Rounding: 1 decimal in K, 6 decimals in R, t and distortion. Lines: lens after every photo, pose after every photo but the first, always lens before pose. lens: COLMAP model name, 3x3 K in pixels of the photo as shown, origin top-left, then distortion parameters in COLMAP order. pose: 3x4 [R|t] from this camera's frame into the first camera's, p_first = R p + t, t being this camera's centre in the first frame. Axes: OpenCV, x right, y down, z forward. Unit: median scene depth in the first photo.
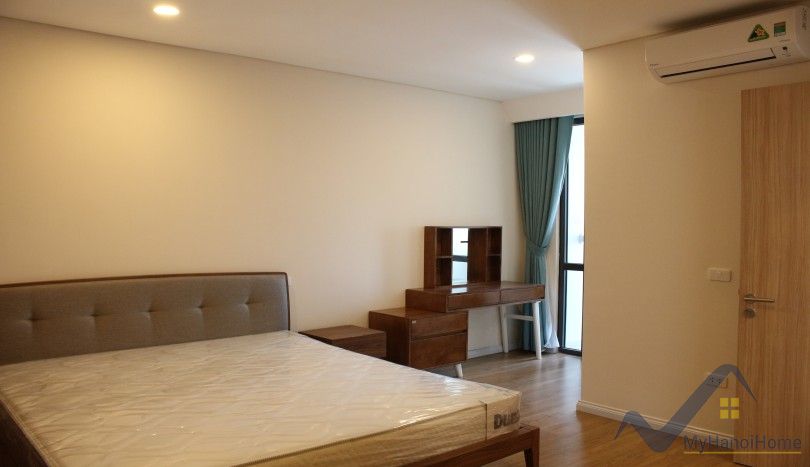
lens RADIAL K [[665.6, 0, 405.0], [0, 665.6, 233.5], [0, 0, 1]] dist [-0.144798, 0.062911]
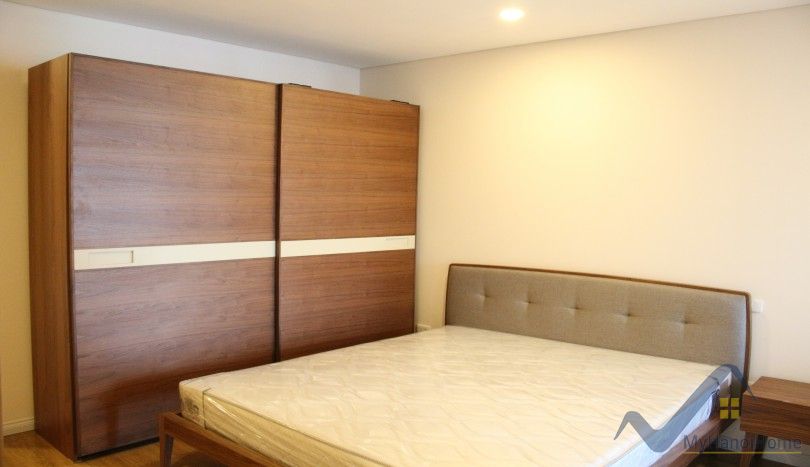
lens RADIAL K [[665.6, 0, 405.0], [0, 665.6, 233.5], [0, 0, 1]] dist [-0.144798, 0.062911]
pose [[0.146257, 0.039646, -0.988452, 0.550093], [-0.063192, 0.997530, 0.030660, -0.004946], [0.987226, 0.057978, 0.148401, 0.635395]]
